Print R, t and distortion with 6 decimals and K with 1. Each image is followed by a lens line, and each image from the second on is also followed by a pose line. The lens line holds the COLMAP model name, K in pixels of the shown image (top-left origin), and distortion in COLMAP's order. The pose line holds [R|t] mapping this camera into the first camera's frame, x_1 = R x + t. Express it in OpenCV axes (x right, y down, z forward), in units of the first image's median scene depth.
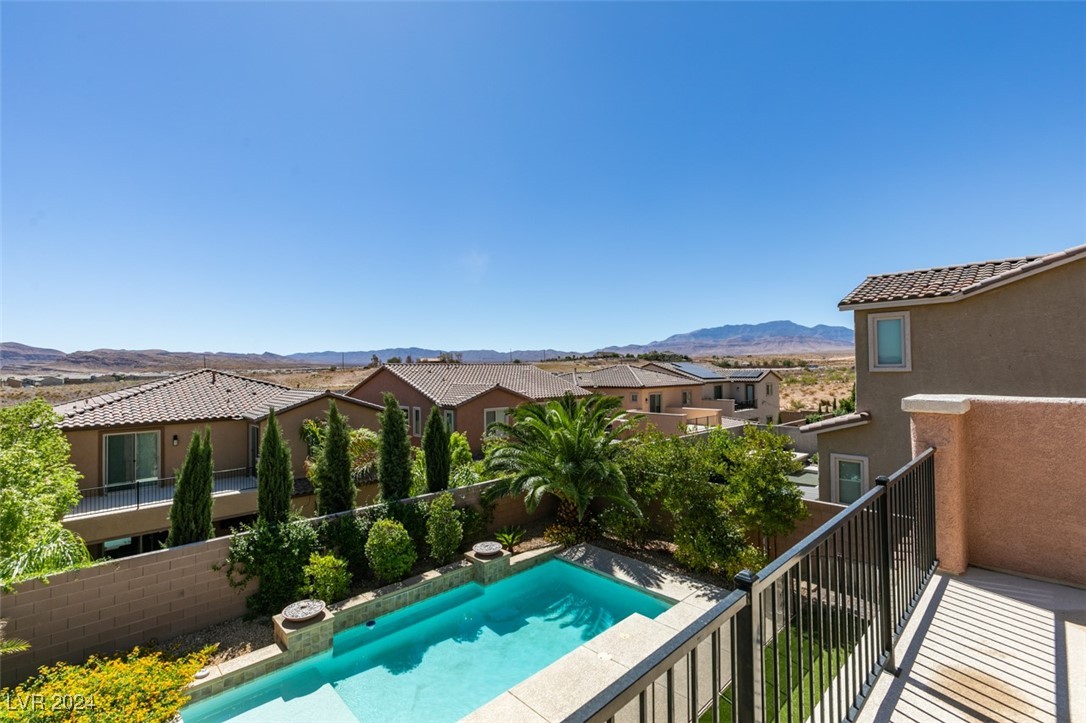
lens RADIAL K [[484.7, 0, 543.0], [0, 484.7, 361.5], [0, 0, 1]] dist [0.001798, 0.000962]
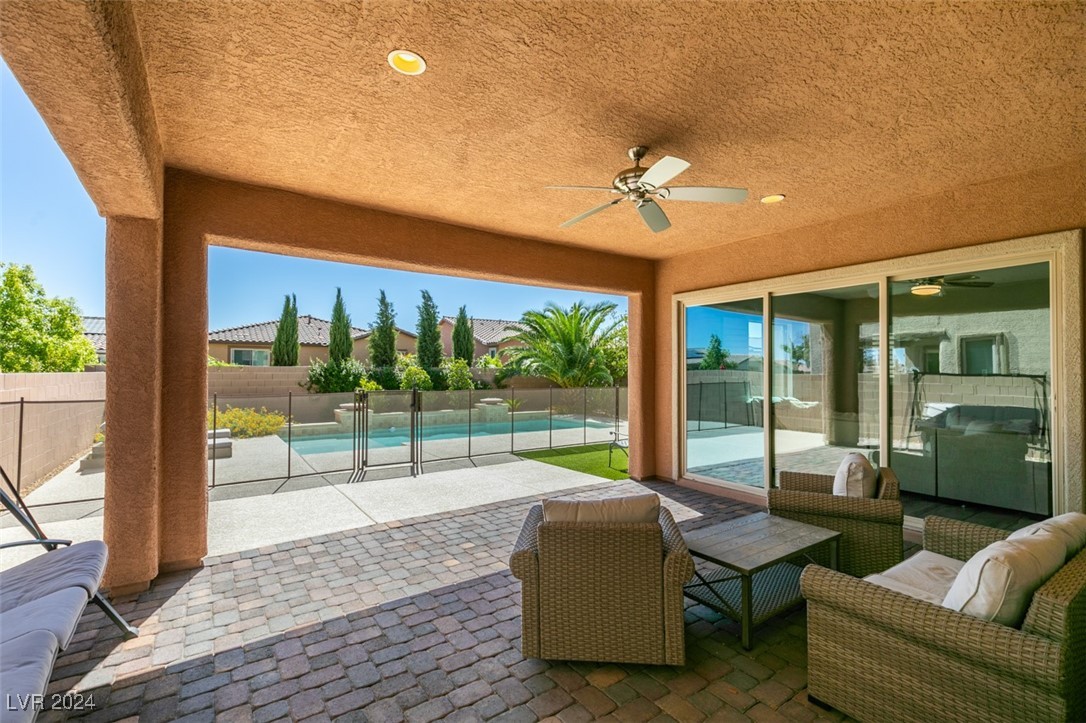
lens RADIAL K [[483.7, 0, 542.4], [0, 483.7, 368.8], [0, 0, 1]] dist [0.002479, 0.000294]
pose [[0.987009, 0.011192, -0.160276, 0.202244], [-0.009187, 0.999870, 0.013245, 0.247466], [0.160403, -0.011601, 0.986983, -0.234629]]
